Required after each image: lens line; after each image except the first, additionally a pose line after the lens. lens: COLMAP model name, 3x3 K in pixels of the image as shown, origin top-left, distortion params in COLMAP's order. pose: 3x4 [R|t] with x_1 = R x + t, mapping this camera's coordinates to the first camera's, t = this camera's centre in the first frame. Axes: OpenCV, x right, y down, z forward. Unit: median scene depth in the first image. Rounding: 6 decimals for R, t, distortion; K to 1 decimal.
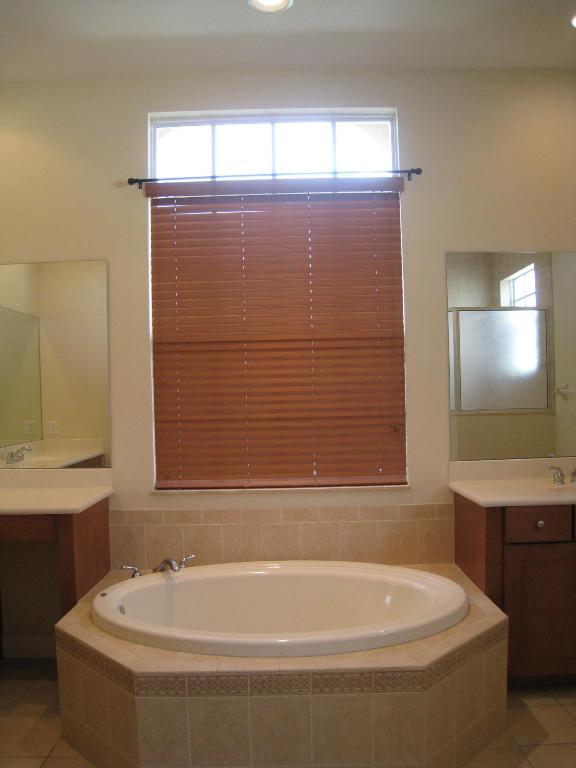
lens RADIAL K [[627.6, 0, 288.8], [0, 627.6, 384.1], [0, 0, 1]] dist [-0.147659, 0.038943]
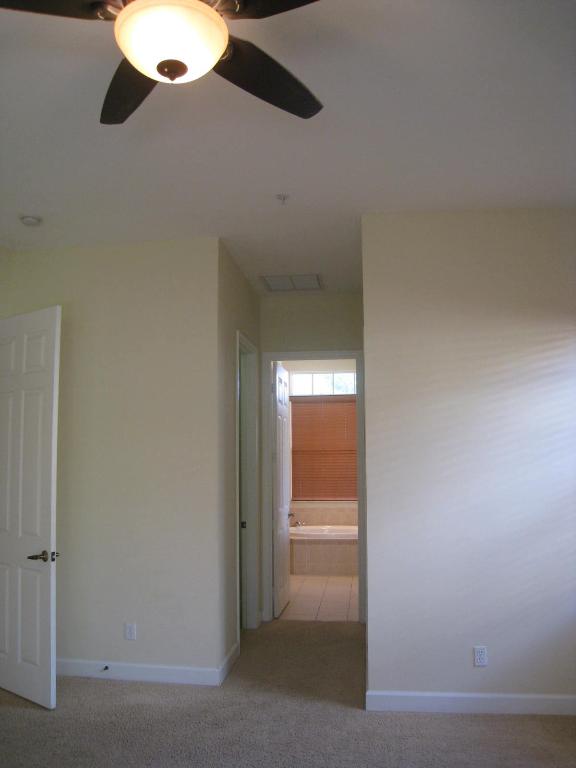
lens RADIAL K [[627.6, 0, 287.7], [0, 627.6, 384.4], [0, 0, 1]] dist [-0.147659, 0.038943]
pose [[0.992388, 0.006140, -0.123001, 0.122713], [-0.008925, 0.999716, -0.022101, -0.311069], [0.122830, 0.023031, 0.992160, -1.923687]]
